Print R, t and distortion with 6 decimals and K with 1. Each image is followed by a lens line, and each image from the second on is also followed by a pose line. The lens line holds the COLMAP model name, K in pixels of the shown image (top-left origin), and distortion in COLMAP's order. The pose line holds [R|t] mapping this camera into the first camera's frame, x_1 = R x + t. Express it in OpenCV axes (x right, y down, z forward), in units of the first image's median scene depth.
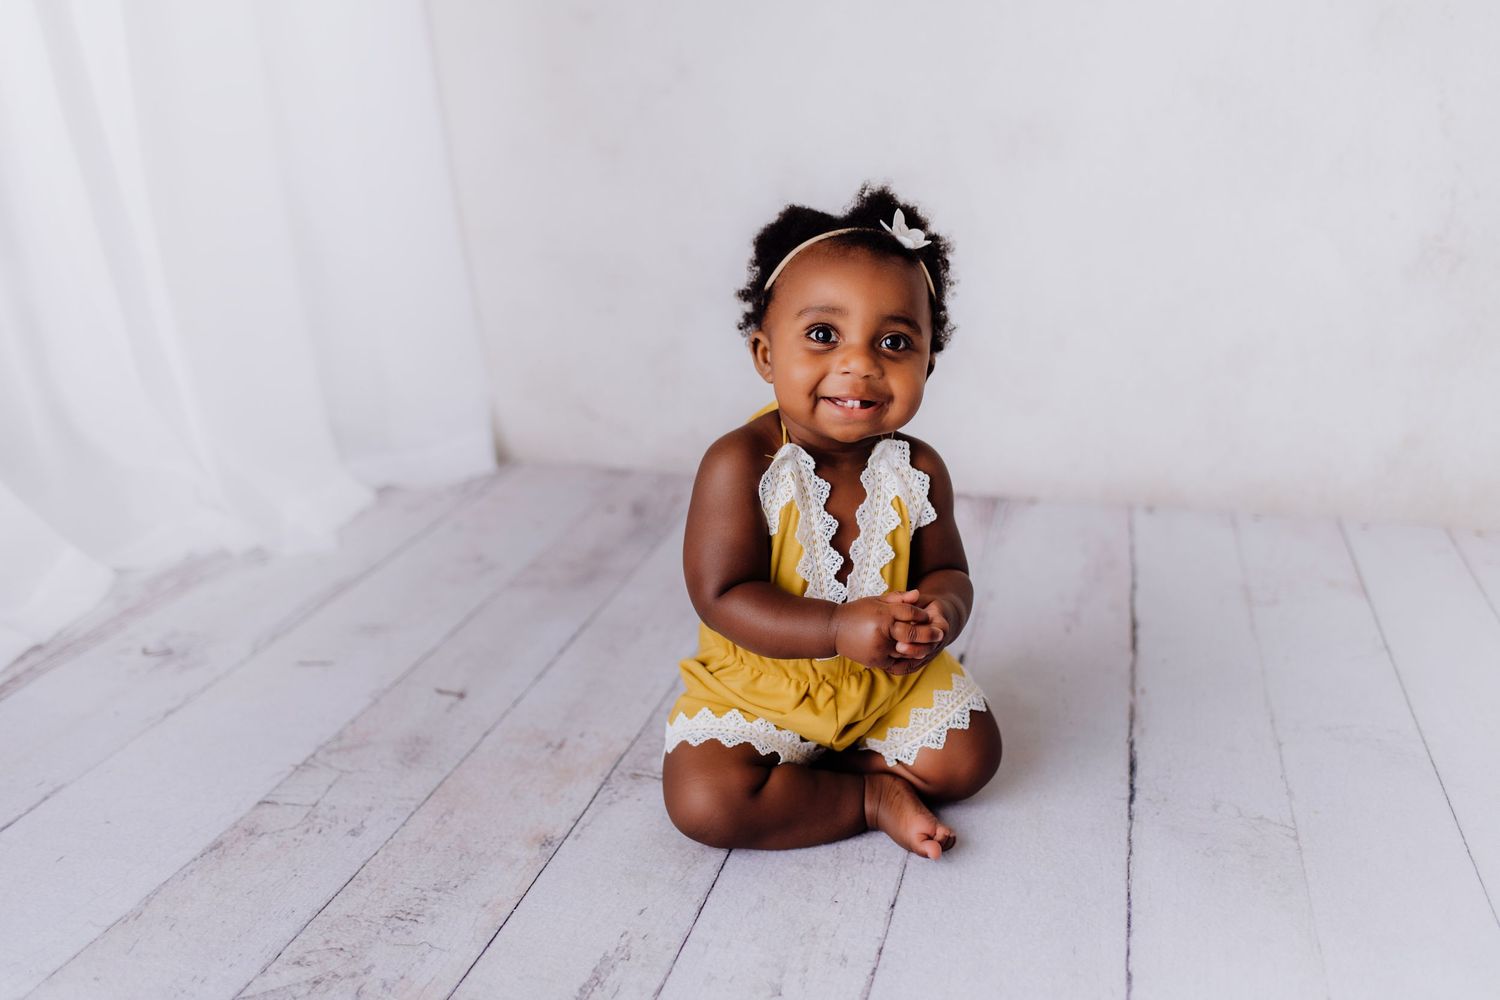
lens RADIAL K [[1436.1, 0, 748.5], [0, 1436.1, 585.8], [0, 0, 1]] dist [0.006501, 0.006984]
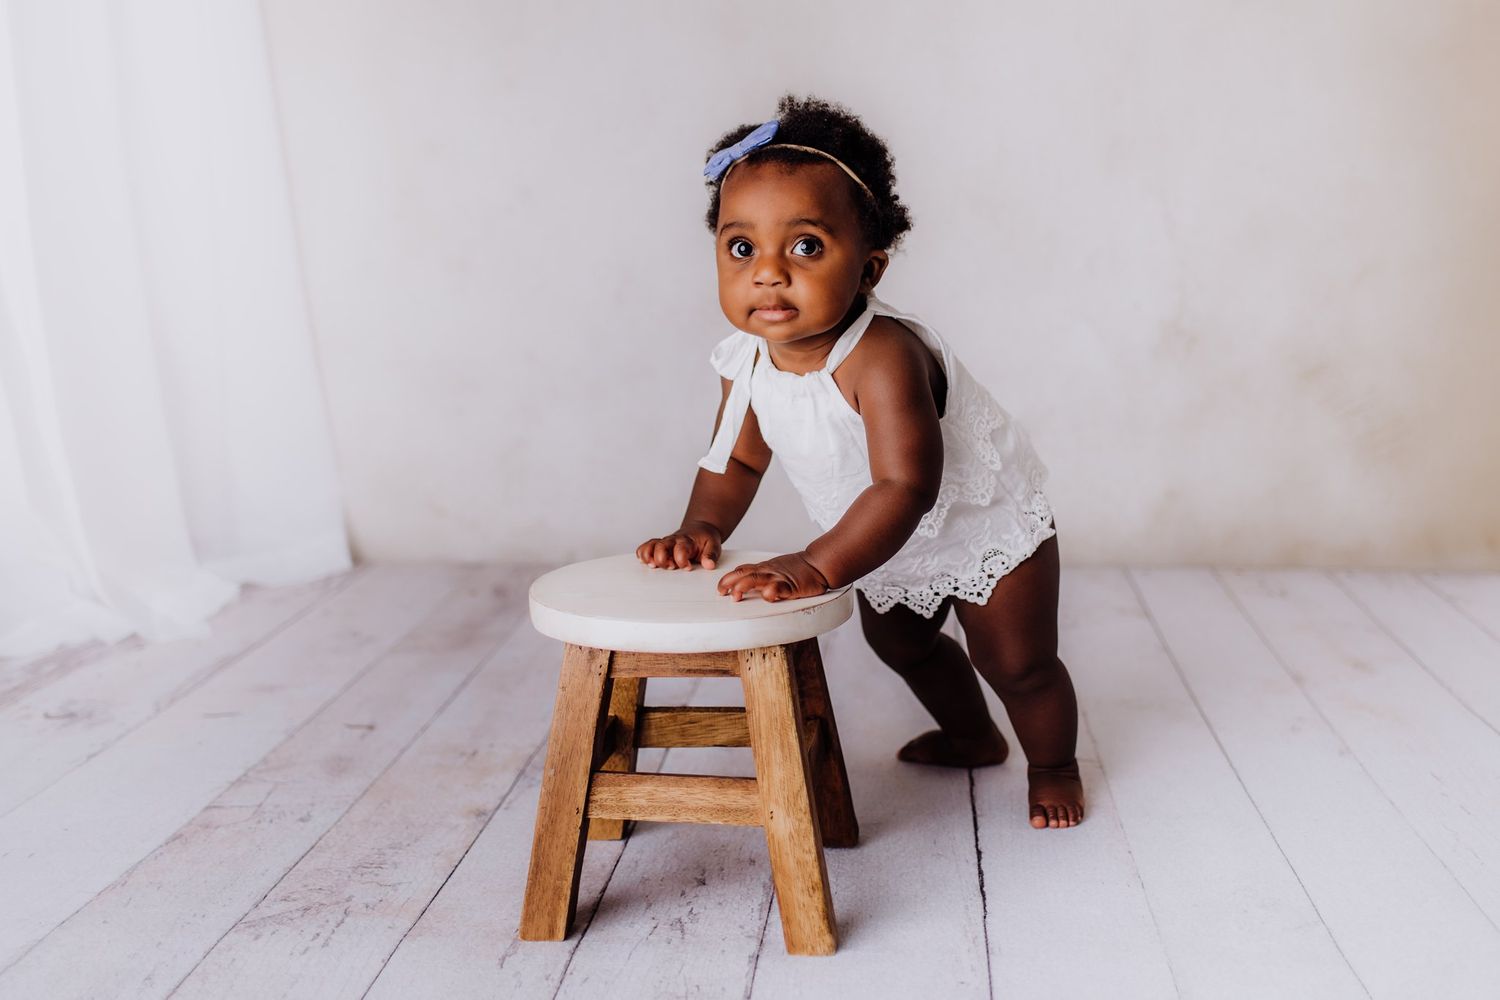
lens RADIAL K [[1596.9, 0, 822.1], [0, 1596.9, 497.6], [0, 0, 1]] dist [0.002425, 0.022561]
pose [[0.981582, -0.037085, 0.187406, -0.094945], [0.071266, 0.981246, -0.179100, 0.165681], [-0.177250, 0.189157, 0.965817, -0.302419]]
